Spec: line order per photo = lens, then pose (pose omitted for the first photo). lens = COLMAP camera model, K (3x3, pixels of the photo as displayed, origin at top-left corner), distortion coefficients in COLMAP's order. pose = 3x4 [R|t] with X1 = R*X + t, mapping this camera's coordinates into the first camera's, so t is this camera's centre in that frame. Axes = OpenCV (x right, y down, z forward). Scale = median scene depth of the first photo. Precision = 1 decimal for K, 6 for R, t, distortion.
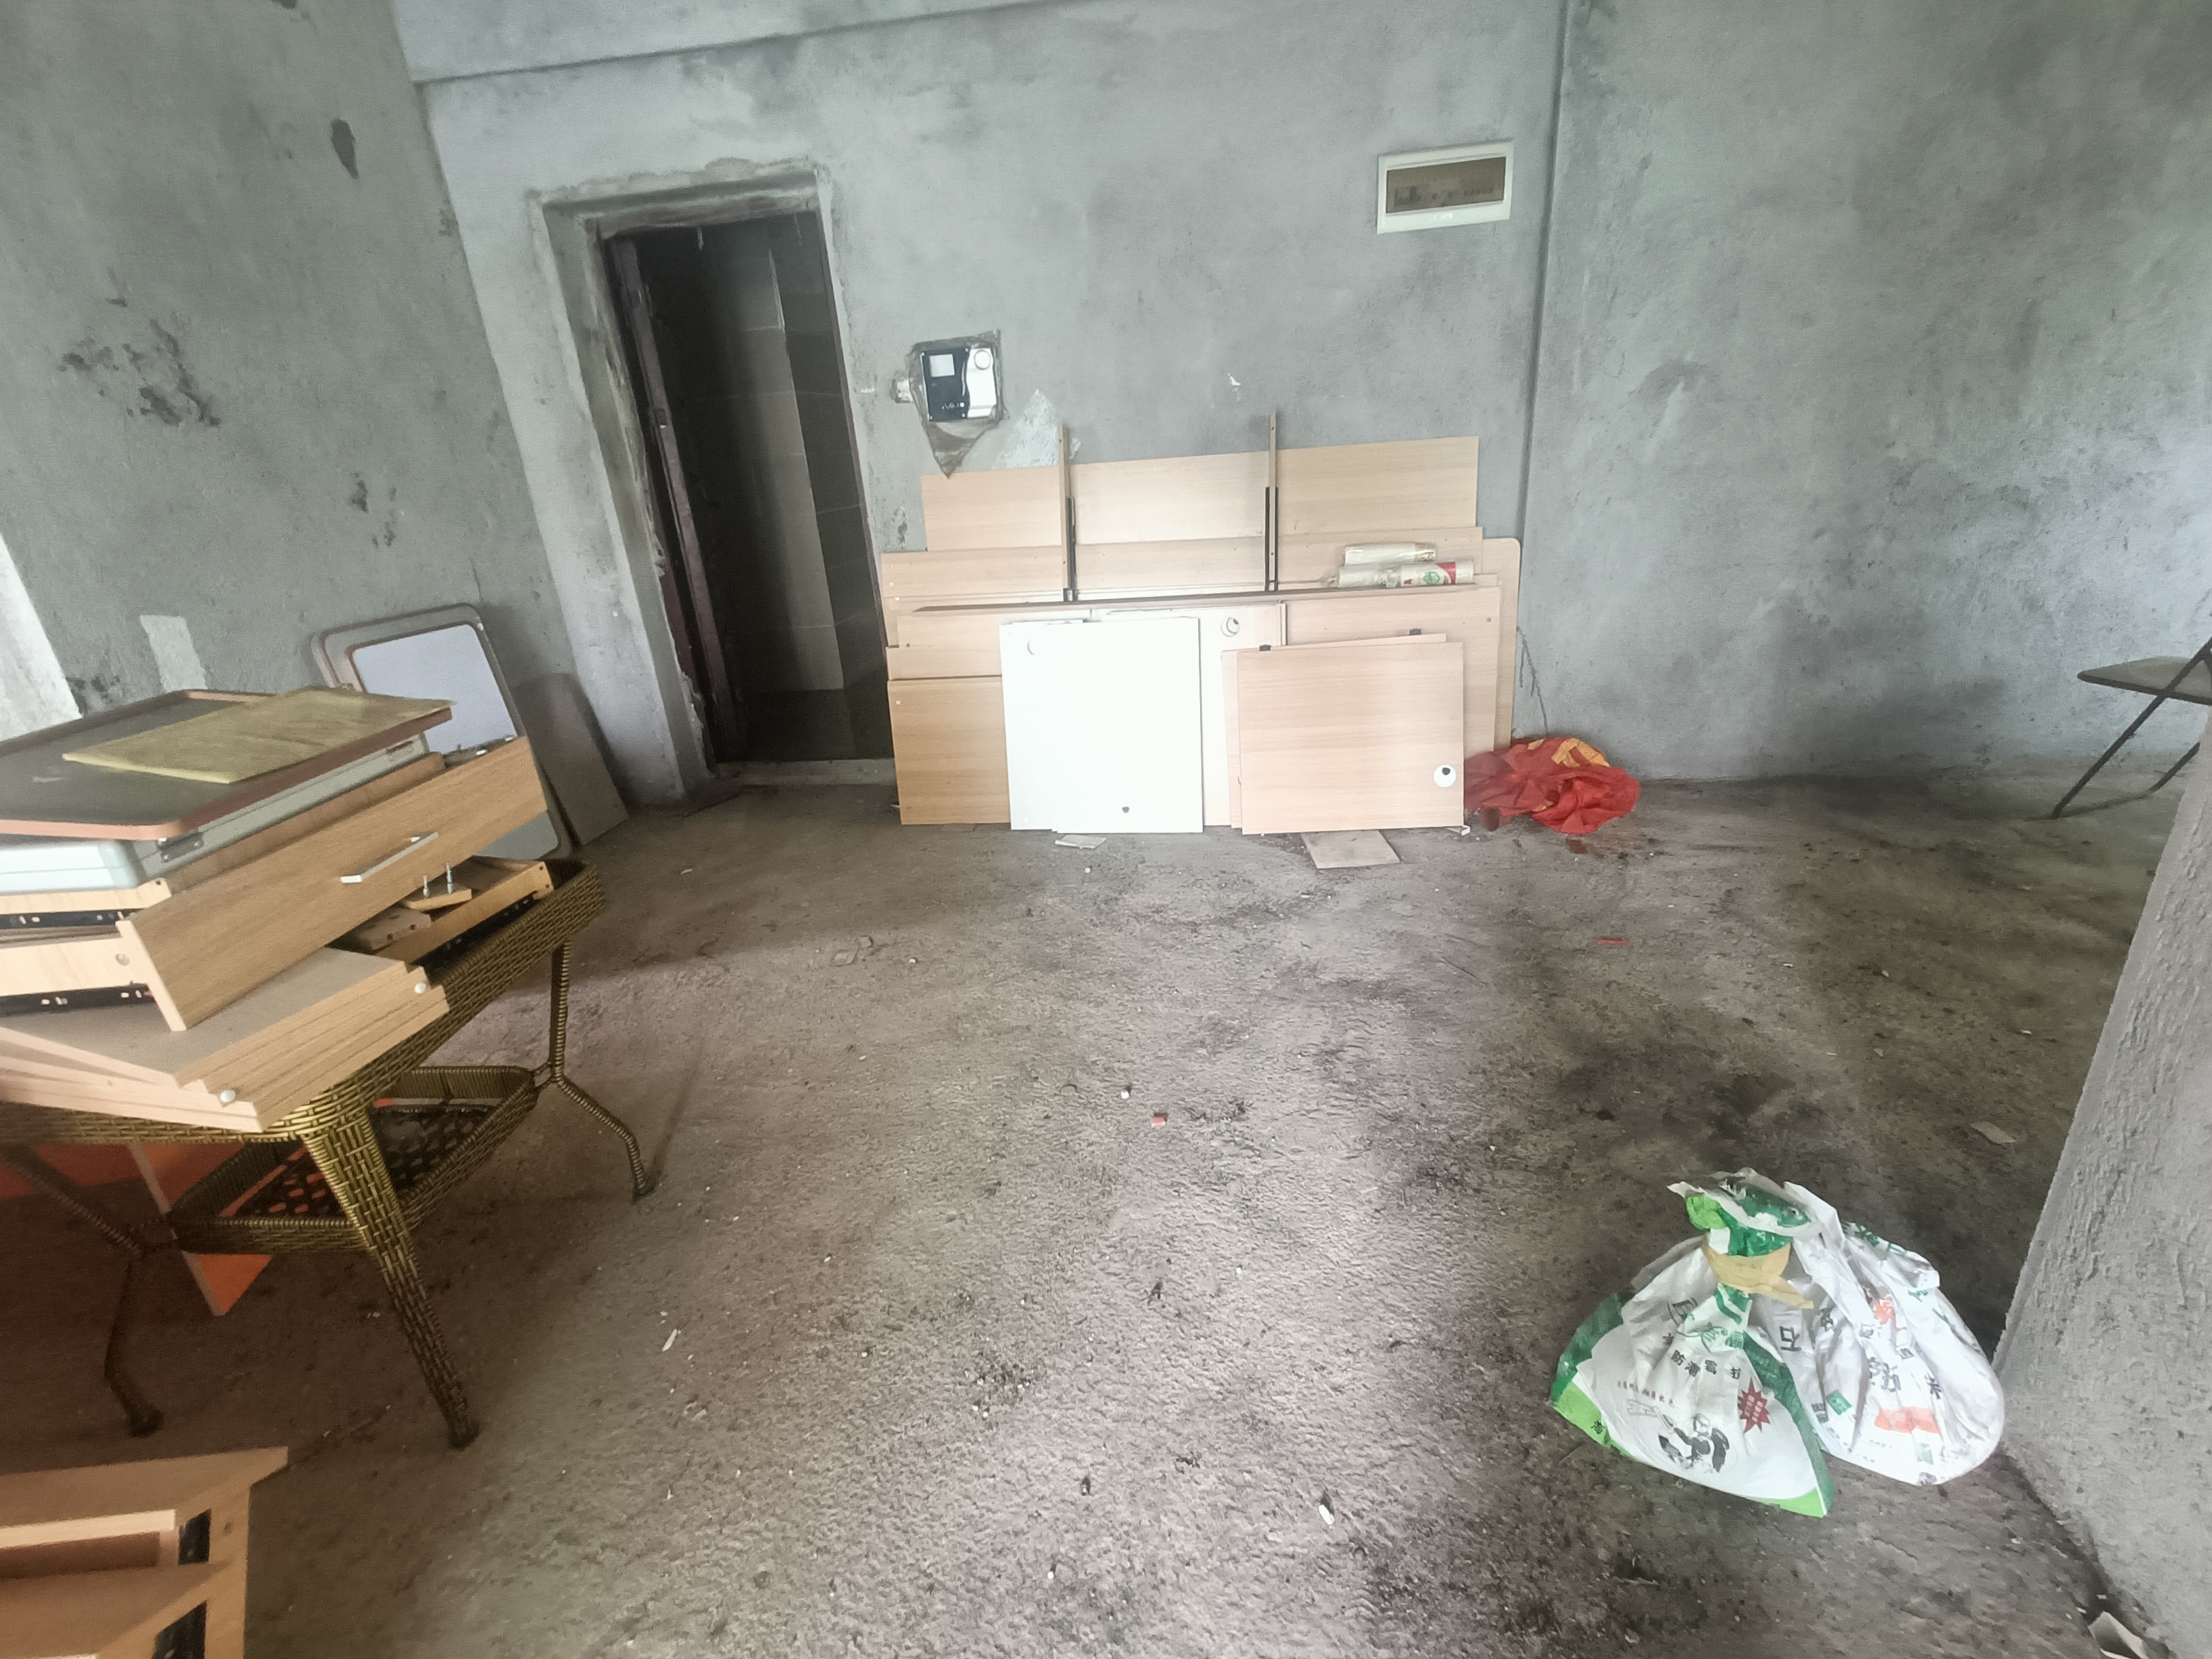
lens RADIAL K [[1005.1, 0, 1105.8], [0, 1005.1, 825.4], [0, 0, 1]] dist [0.009142, 0.000219]
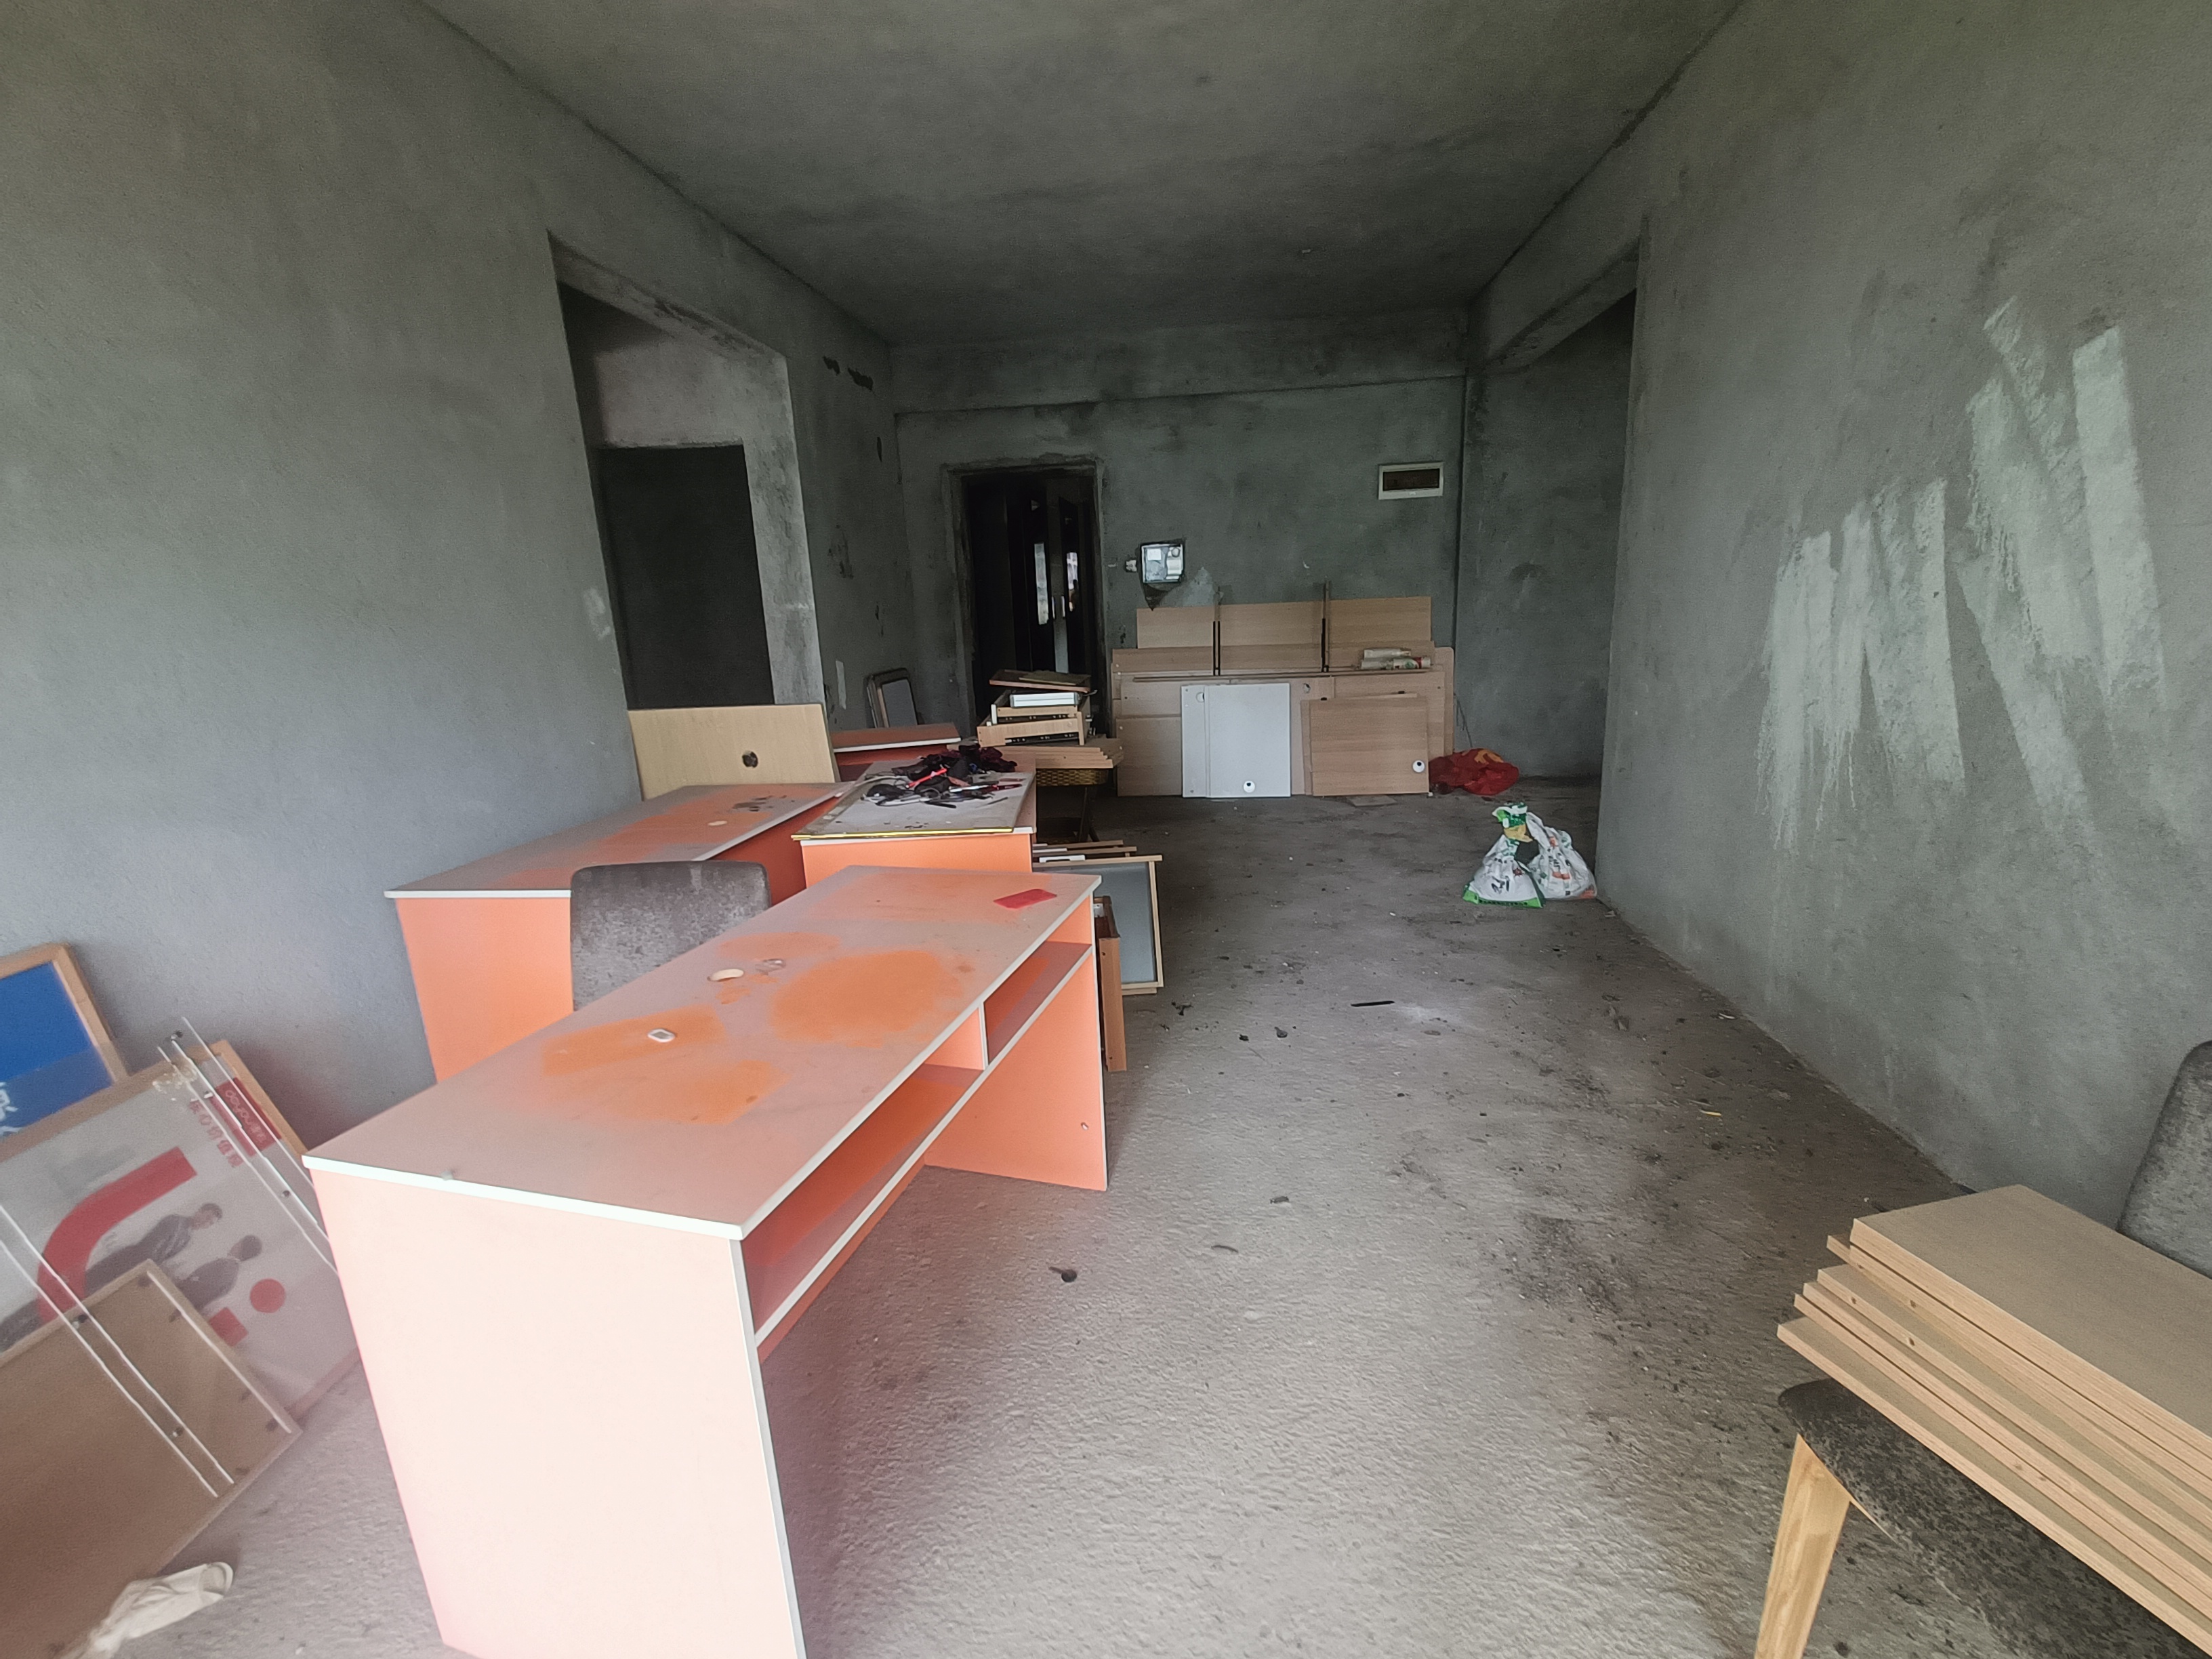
lens RADIAL K [[1005.1, 0, 1097.4], [0, 1005.1, 824.9], [0, 0, 1]] dist [0.009142, 0.000219]
pose [[0.999571, 0.018639, 0.022609, -0.316891], [-0.015413, 0.990685, -0.135296, 0.332184], [-0.024920, 0.134889, 0.990547, -0.869442]]
